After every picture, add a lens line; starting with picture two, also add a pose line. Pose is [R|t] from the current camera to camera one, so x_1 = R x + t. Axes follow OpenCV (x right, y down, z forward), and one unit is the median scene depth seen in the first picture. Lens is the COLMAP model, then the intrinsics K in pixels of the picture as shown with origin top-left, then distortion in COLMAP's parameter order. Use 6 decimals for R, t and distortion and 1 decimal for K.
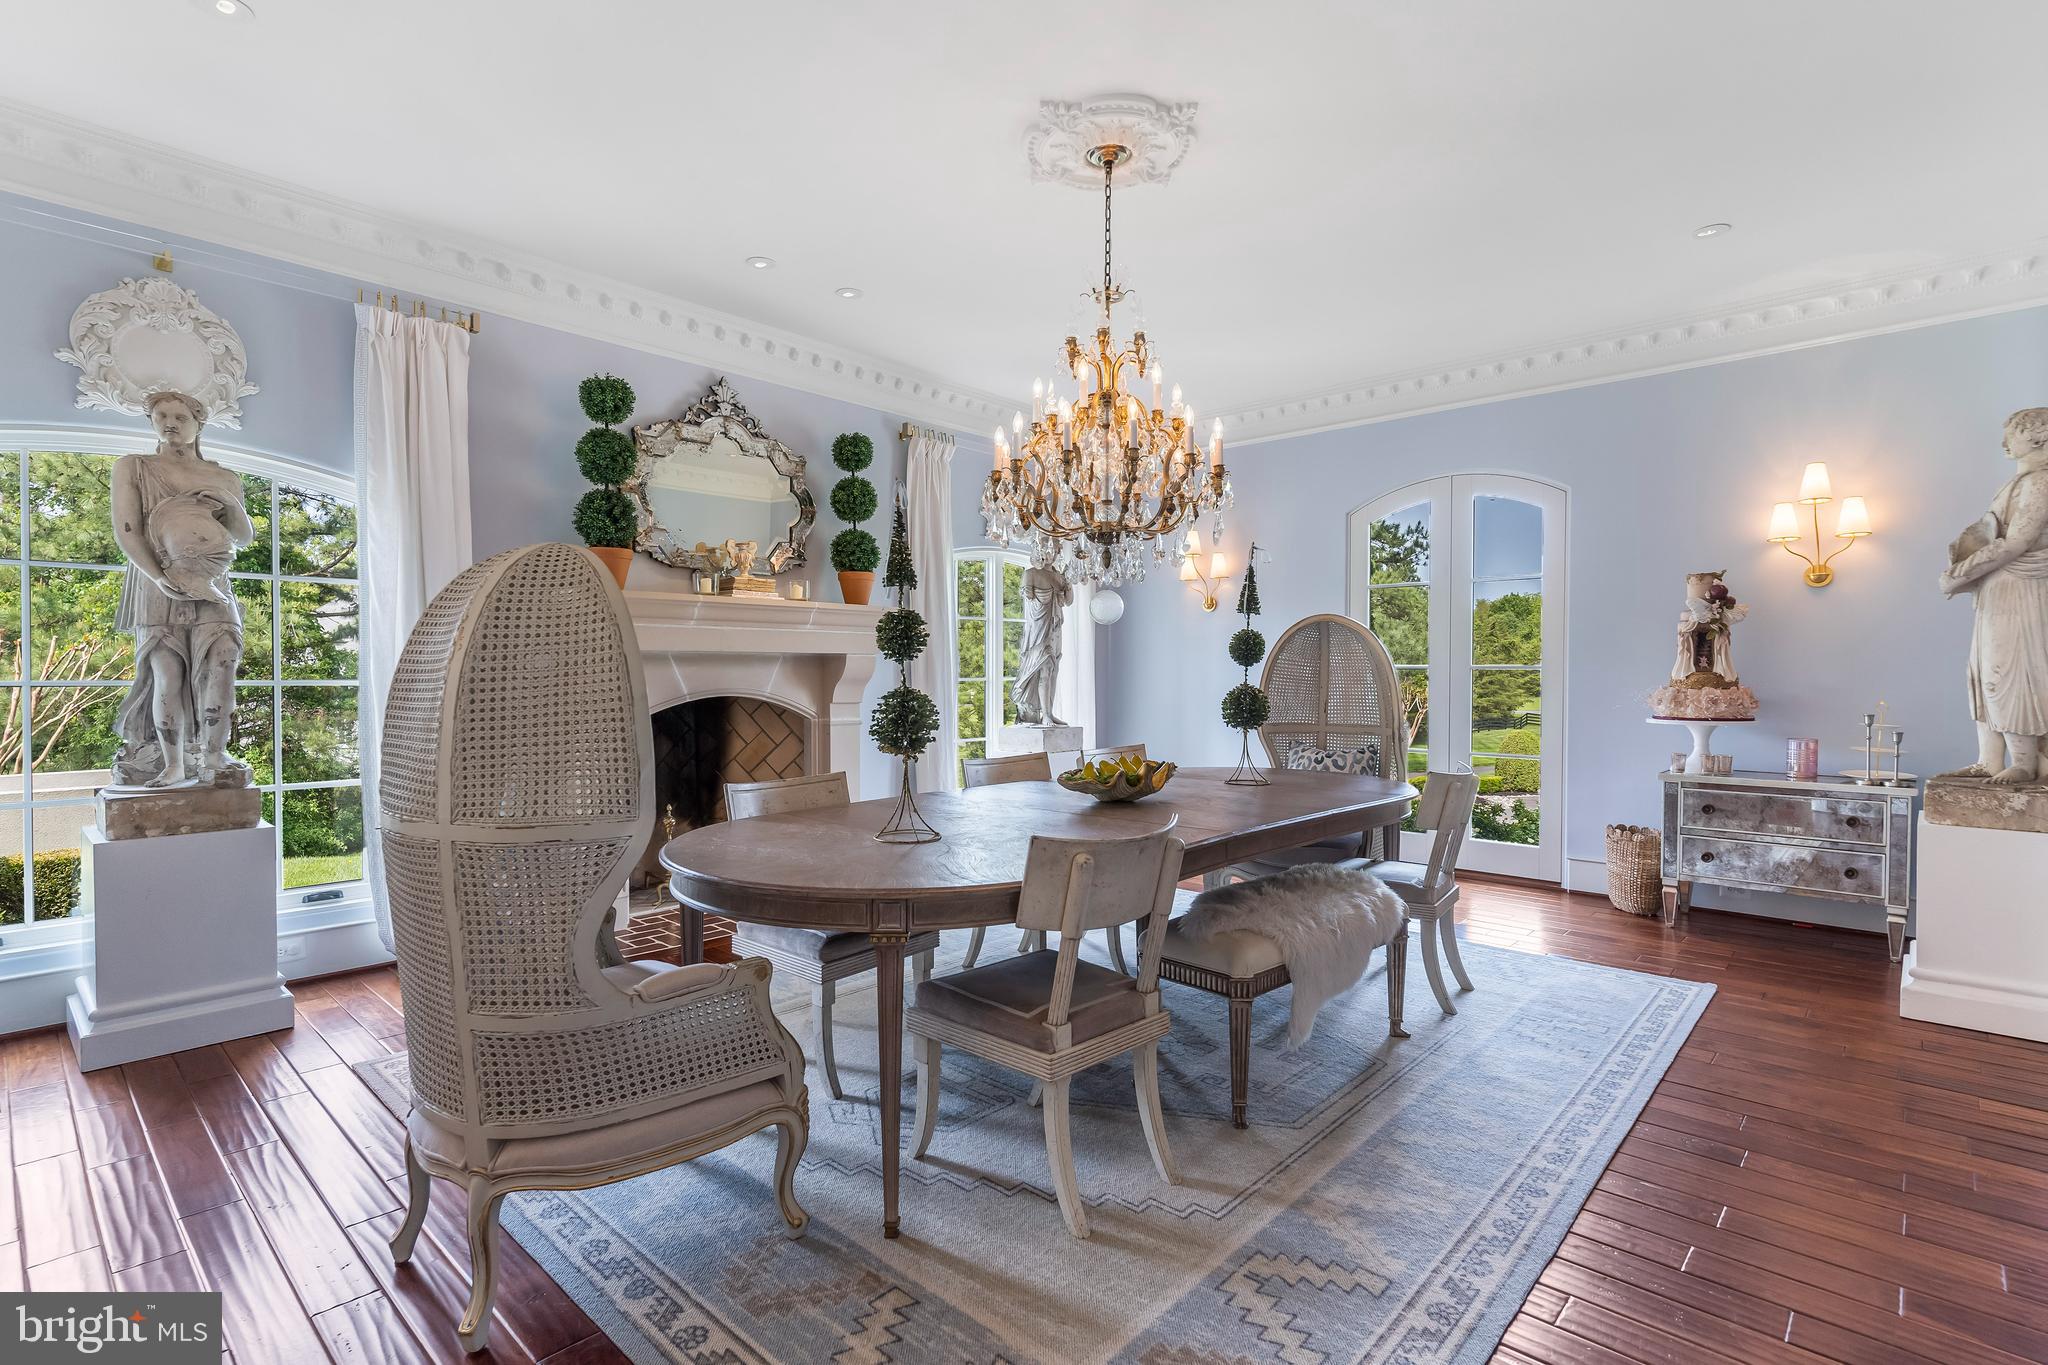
lens RADIAL K [[977.8, 0, 1007.2], [0, 977.8, 694.0], [0, 0, 1]] dist [0.002331, -0.000116]
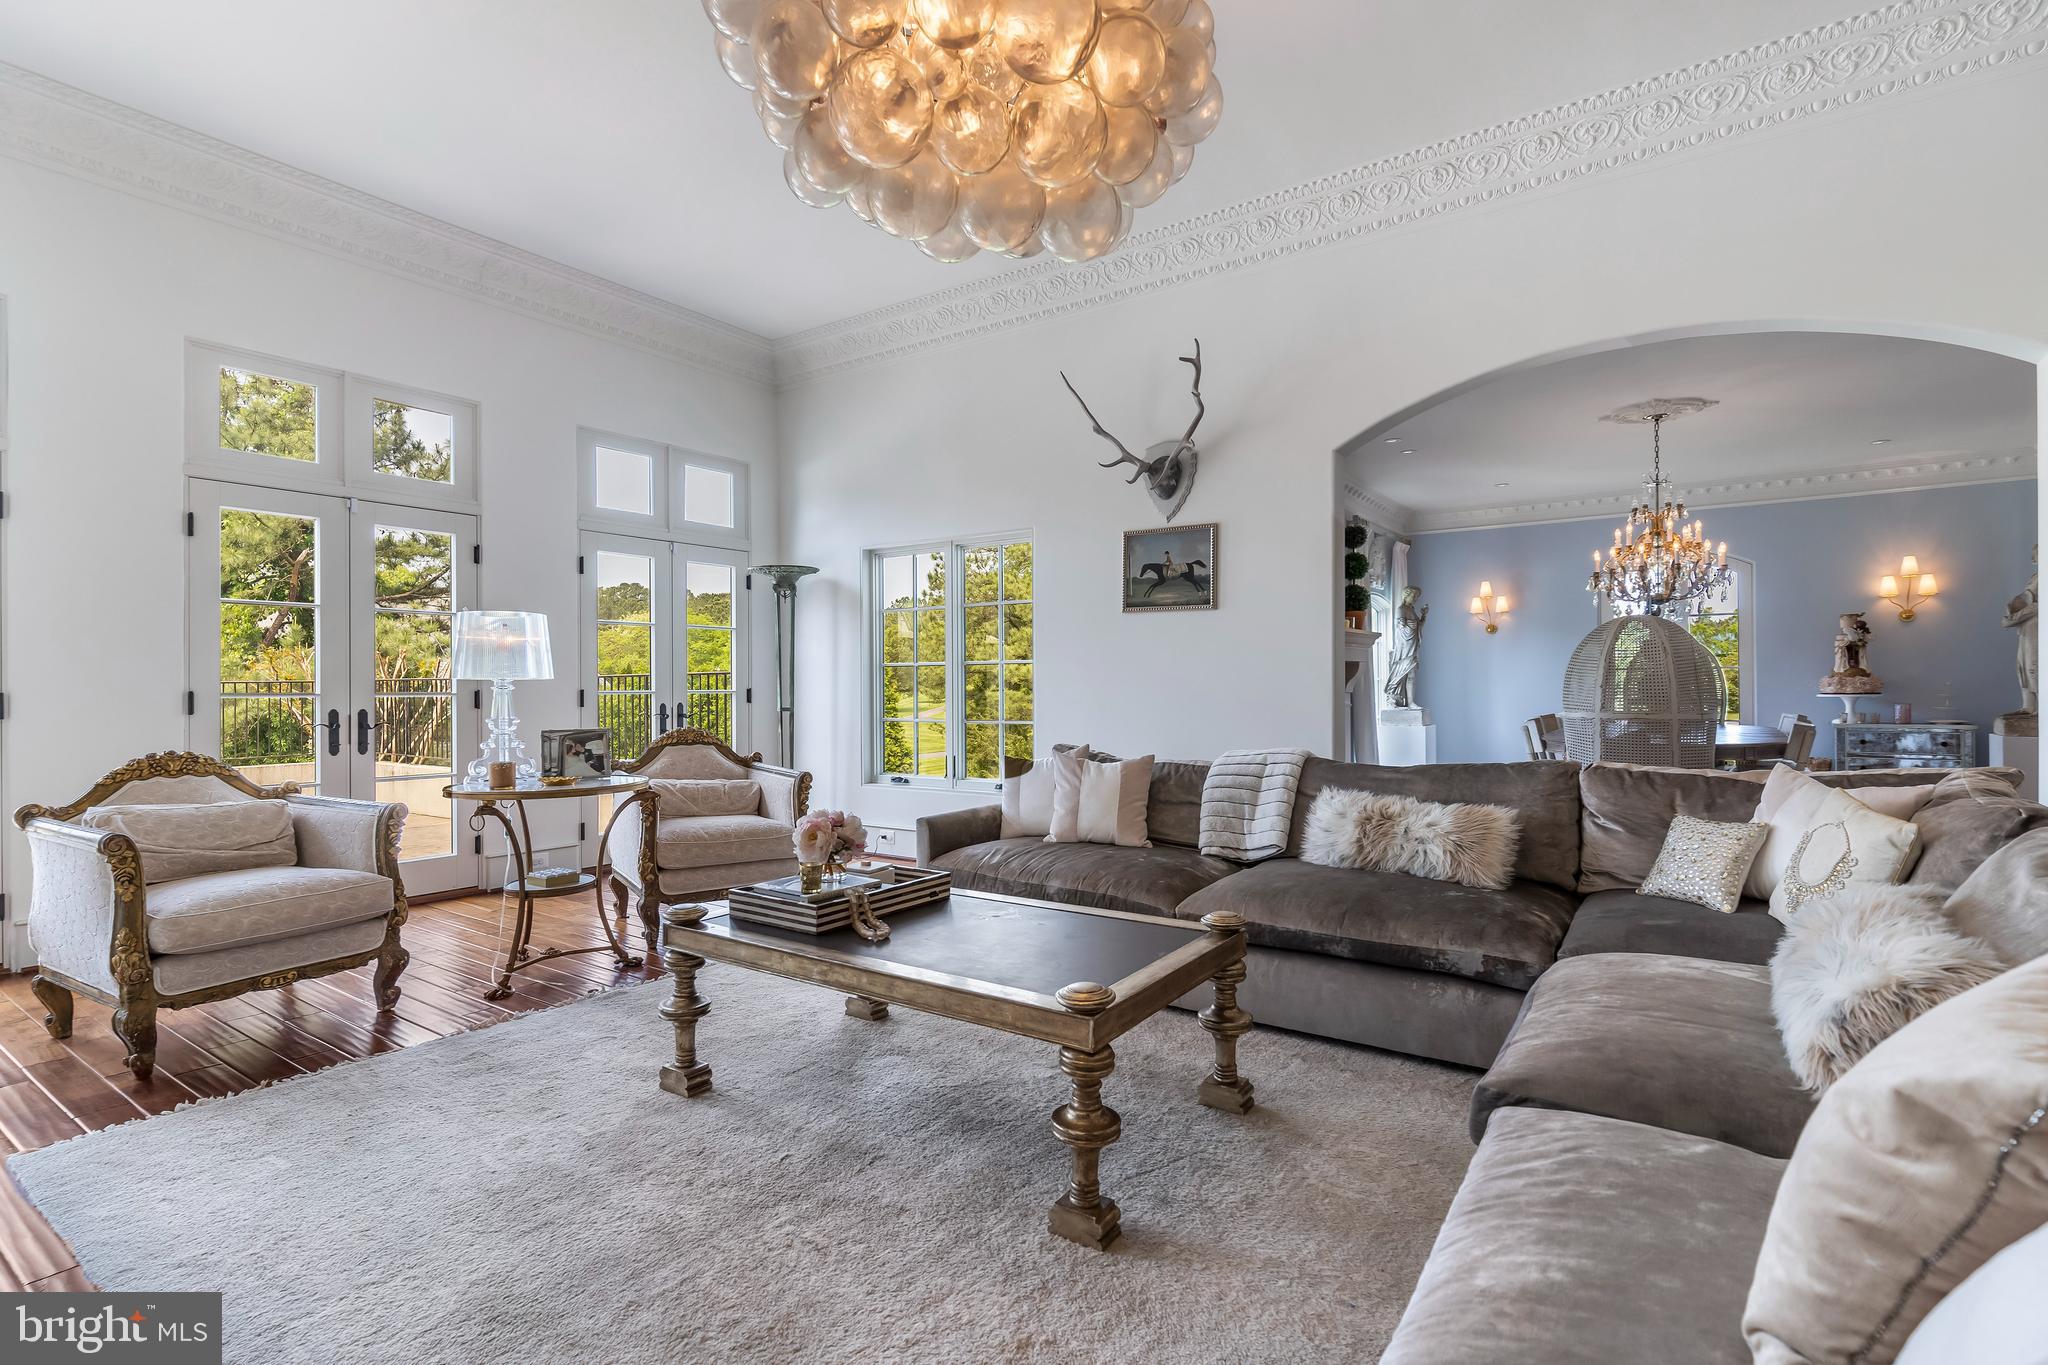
lens RADIAL K [[977.8, 0, 1015.6], [0, 977.8, 689.6], [0, 0, 1]] dist [0.002331, -0.000116]
pose [[0.990824, -0.010886, 0.134717, -1.442605], [0.013365, 0.999757, -0.017514, 0.038339], [-0.134494, 0.019154, 0.990729, -0.797632]]
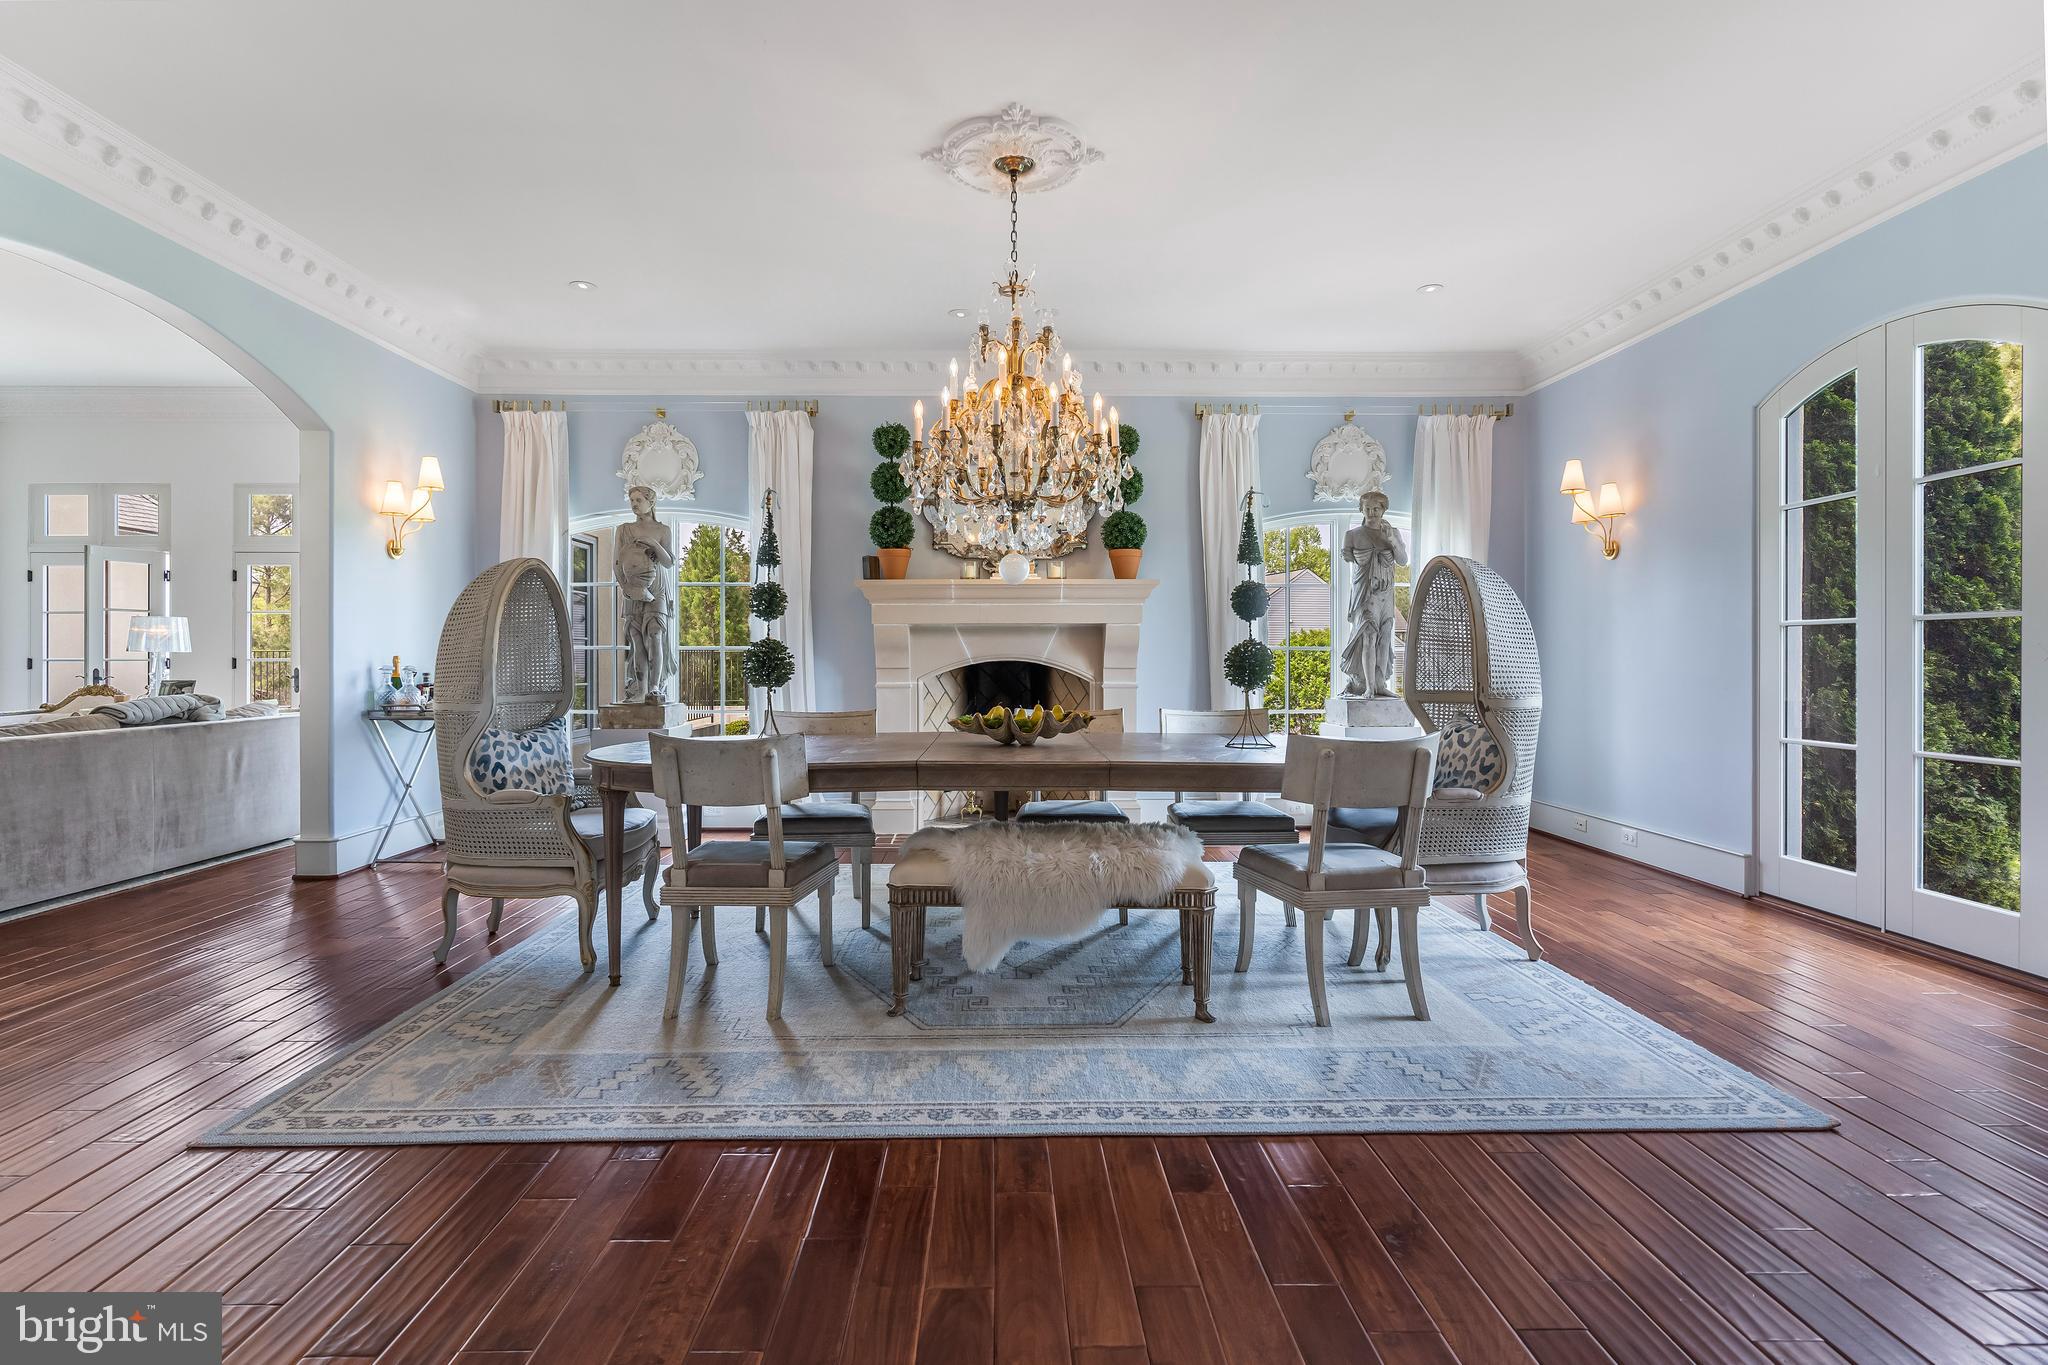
lens RADIAL K [[977.8, 0, 1003.3], [0, 977.8, 671.8], [0, 0, 1]] dist [0.002331, -0.000116]
pose [[0.691874, 0.006658, -0.721988, 0.855792], [-0.014914, 0.999876, -0.005072, 0.032448], [0.721864, 0.014277, 0.691887, 0.218134]]
